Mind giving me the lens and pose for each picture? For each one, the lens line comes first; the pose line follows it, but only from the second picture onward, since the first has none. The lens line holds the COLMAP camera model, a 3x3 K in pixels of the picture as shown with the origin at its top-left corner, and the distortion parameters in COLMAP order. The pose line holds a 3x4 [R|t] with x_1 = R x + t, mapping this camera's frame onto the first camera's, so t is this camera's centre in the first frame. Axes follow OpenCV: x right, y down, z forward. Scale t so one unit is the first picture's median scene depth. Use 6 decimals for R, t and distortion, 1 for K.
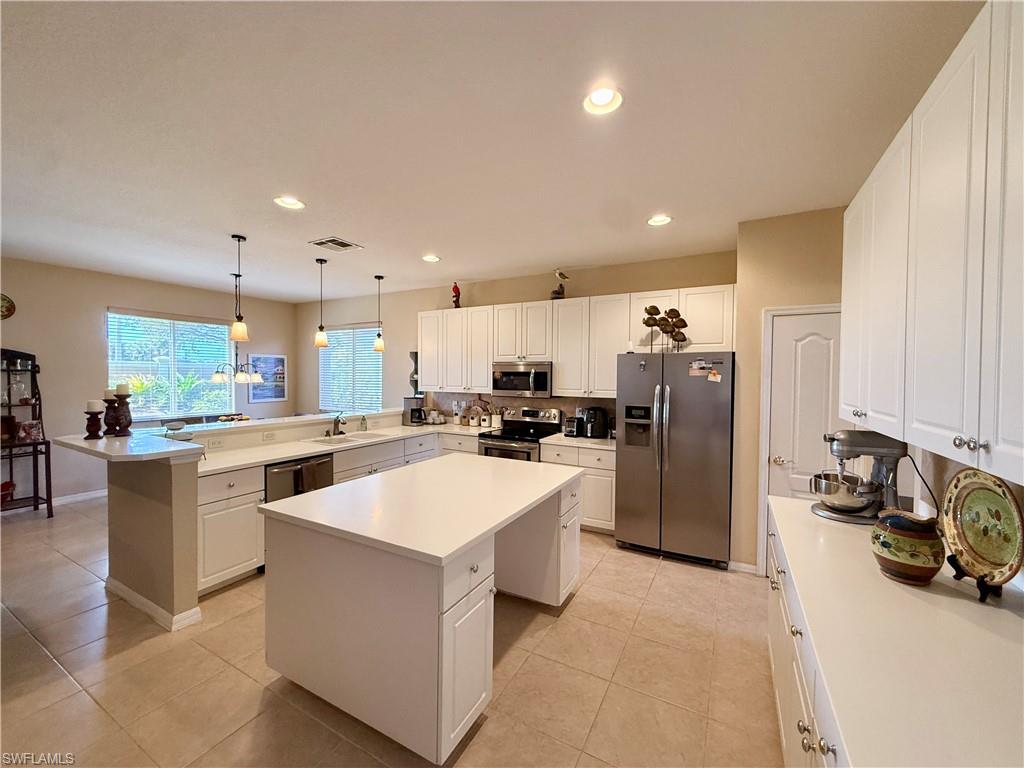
lens RADIAL K [[408.2, 0, 512.0], [0, 408.2, 384.0], [0, 0, 1]] dist [0.001147, 0.000157]
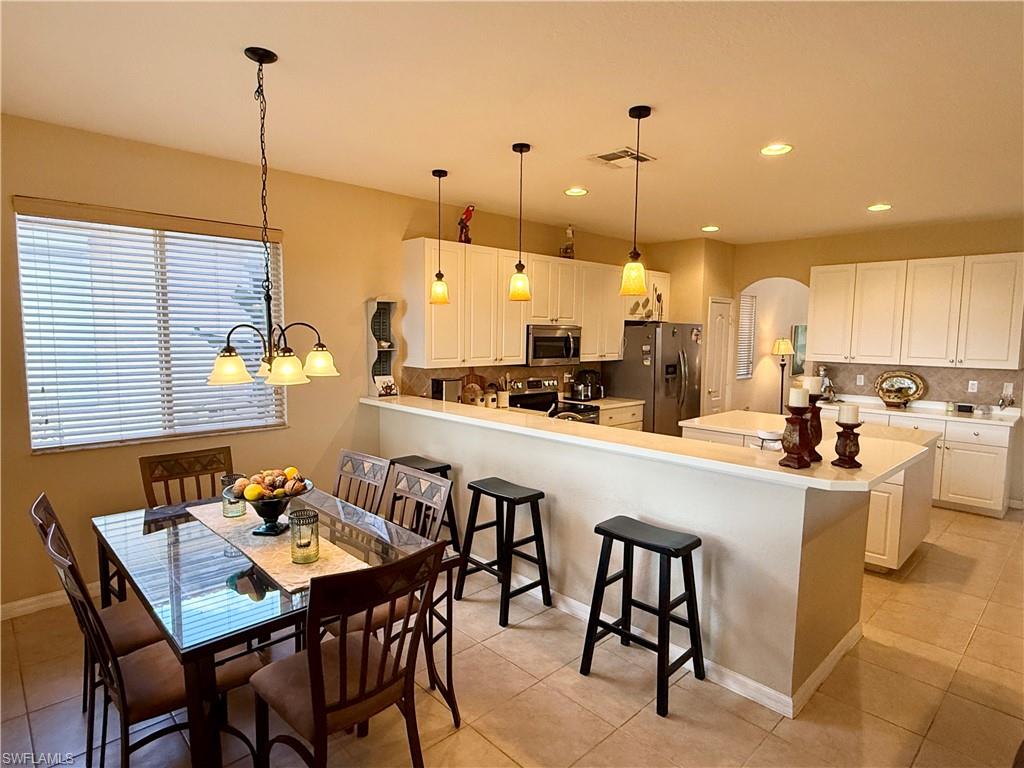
lens RADIAL K [[571.0, 0, 512.0], [0, 571.0, 384.0], [0, 0, 1]] dist [-0.000869, -0.000192]
pose [[0.304773, -0.092361, 0.947936, -1.233446], [0.014561, 0.995622, 0.092326, -0.045296], [-0.952314, -0.014336, 0.304784, 0.742136]]
